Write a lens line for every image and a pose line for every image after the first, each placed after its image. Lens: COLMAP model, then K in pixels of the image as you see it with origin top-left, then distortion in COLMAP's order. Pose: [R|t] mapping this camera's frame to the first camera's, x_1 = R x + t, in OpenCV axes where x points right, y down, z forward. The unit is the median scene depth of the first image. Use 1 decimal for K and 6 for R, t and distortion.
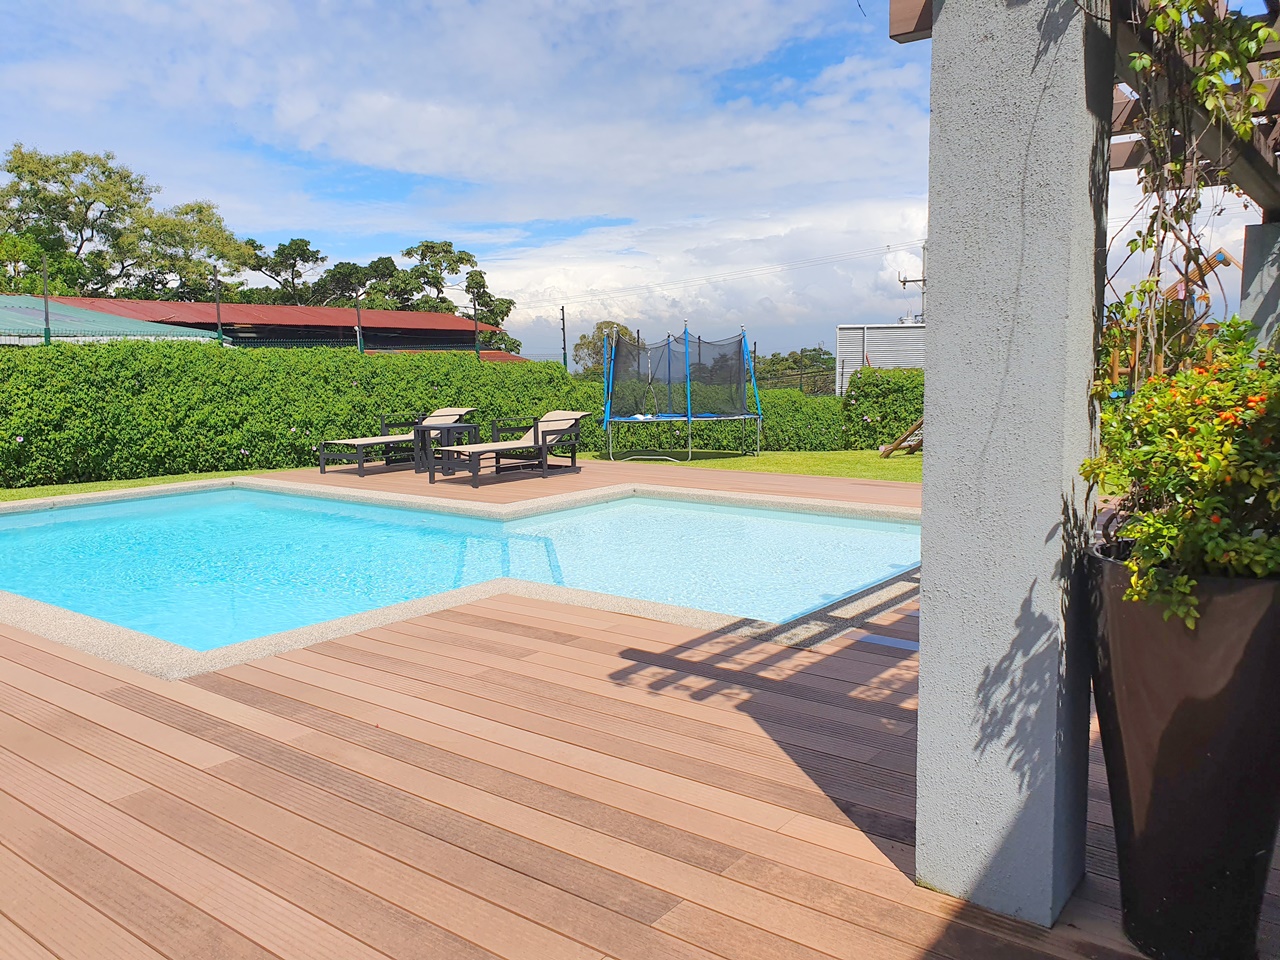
lens RADIAL K [[997.7, 0, 630.9], [0, 997.7, 480.6], [0, 0, 1]] dist [0.036679, 0.006564]
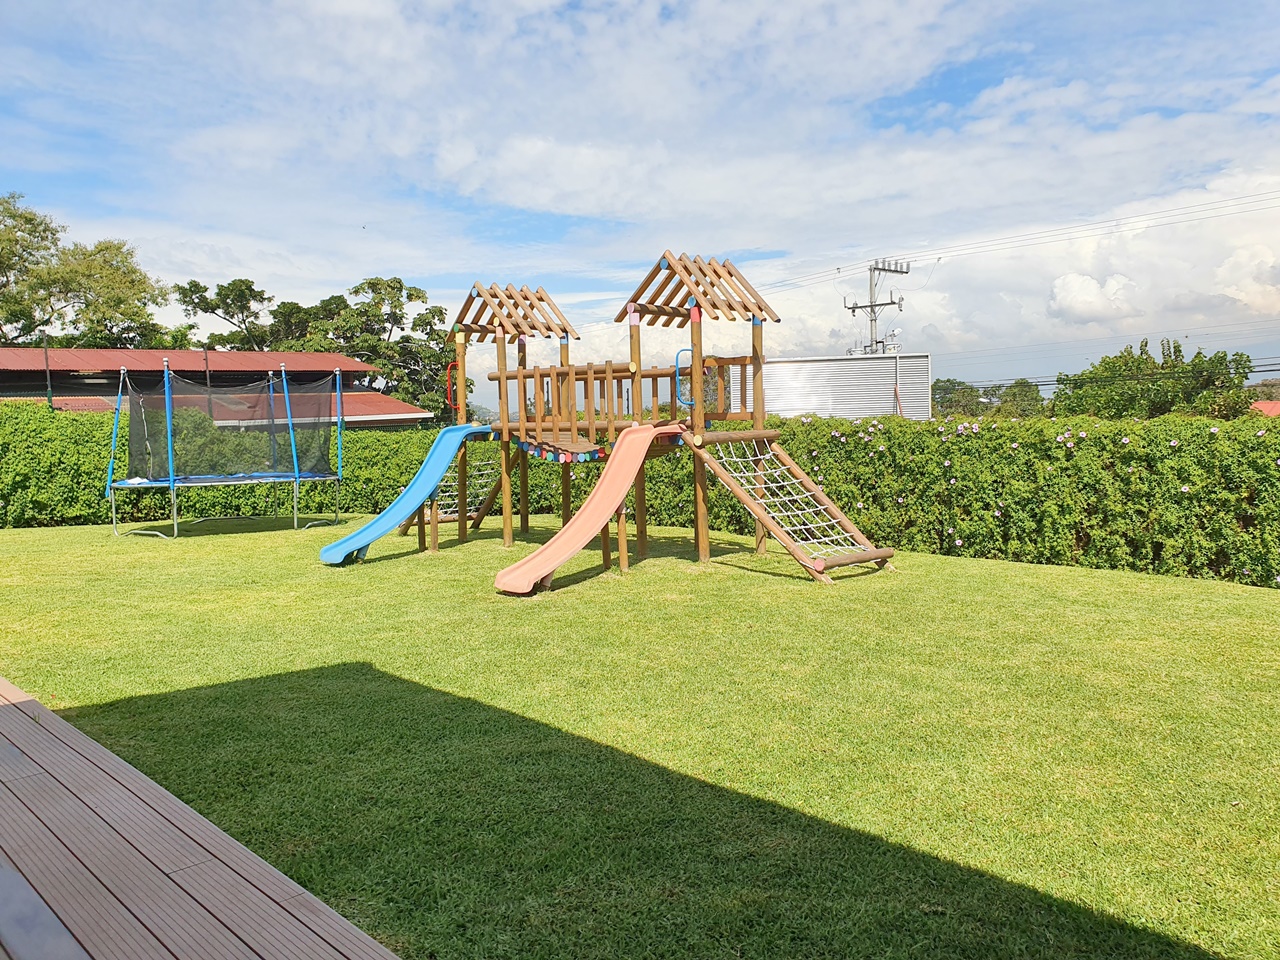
lens RADIAL K [[980.5, 0, 658.2], [0, 980.5, 513.2], [0, 0, 1]] dist [0.039882, 0.000777]
pose [[0.992682, 0.000652, -0.120754, 0.186885], [-0.000376, 0.999997, 0.002301, -0.014266], [0.120755, -0.002239, 0.992680, 0.090235]]
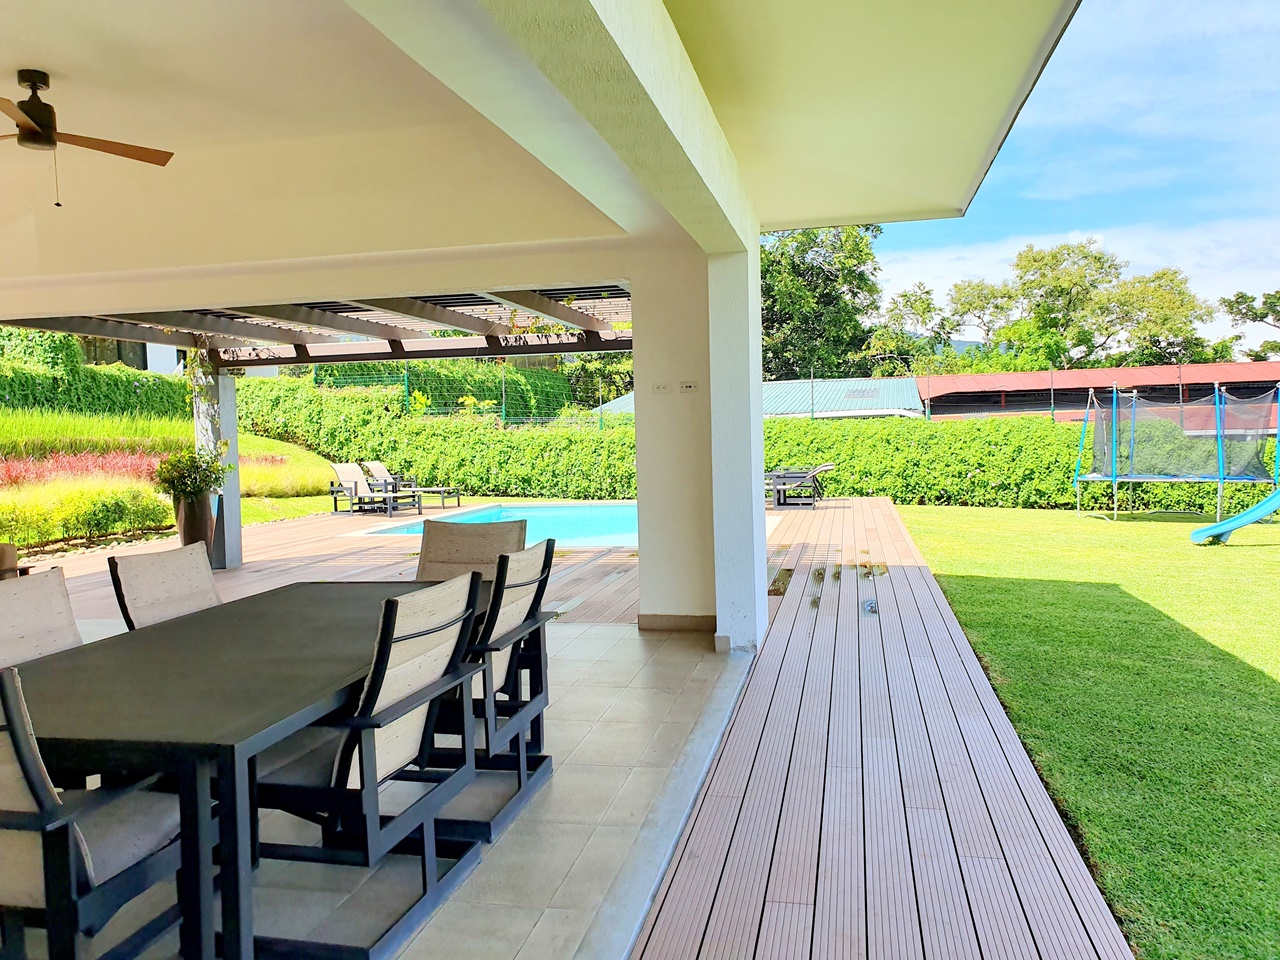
lens RADIAL K [[997.7, 0, 630.9], [0, 997.7, 480.6], [0, 0, 1]] dist [0.036679, 0.006564]
pose [[0.422679, 0.038871, -0.905446, 0.273707], [-0.079565, 0.996814, 0.005651, -0.009362], [0.902780, 0.069653, 0.424425, 0.036828]]
